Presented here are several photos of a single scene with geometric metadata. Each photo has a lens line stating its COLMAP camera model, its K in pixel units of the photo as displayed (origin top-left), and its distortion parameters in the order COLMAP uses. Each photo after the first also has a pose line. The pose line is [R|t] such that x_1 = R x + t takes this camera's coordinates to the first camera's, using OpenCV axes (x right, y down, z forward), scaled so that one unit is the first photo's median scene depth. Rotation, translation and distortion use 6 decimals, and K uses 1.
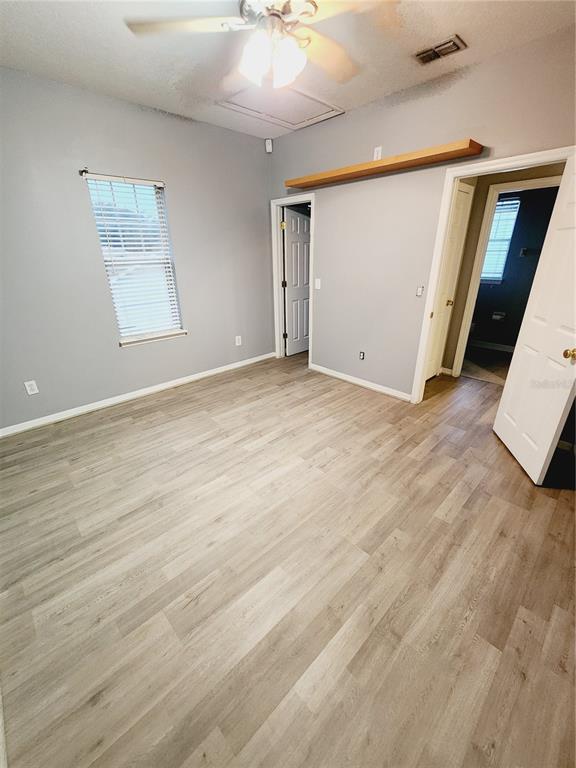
lens RADIAL K [[316.8, 0, 286.7], [0, 316.8, 383.4], [0, 0, 1]] dist [0.000218, 0.000338]
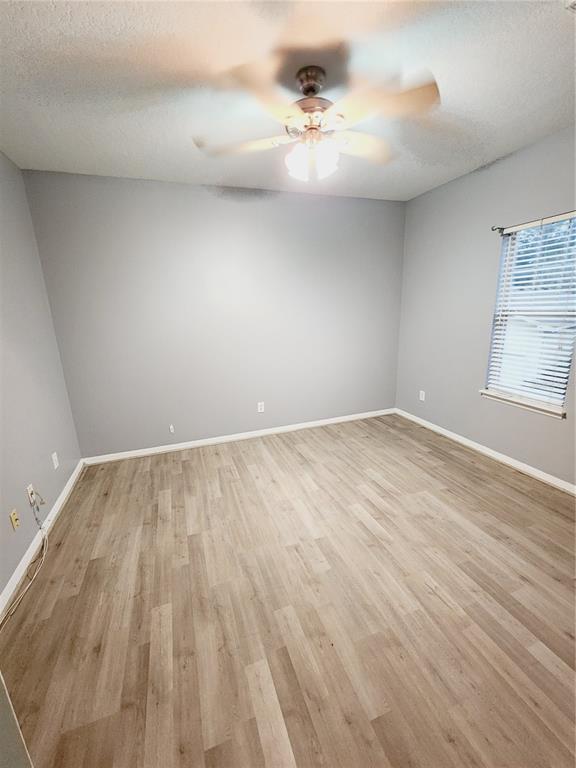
lens RADIAL K [[316.8, 0, 286.7], [0, 316.8, 383.4], [0, 0, 1]] dist [0.000218, 0.000338]
pose [[-0.401983, 0.247554, -0.881548, 0.771521], [-0.313171, 0.867527, 0.386422, -0.457731], [0.860426, 0.431410, -0.271205, 0.999068]]
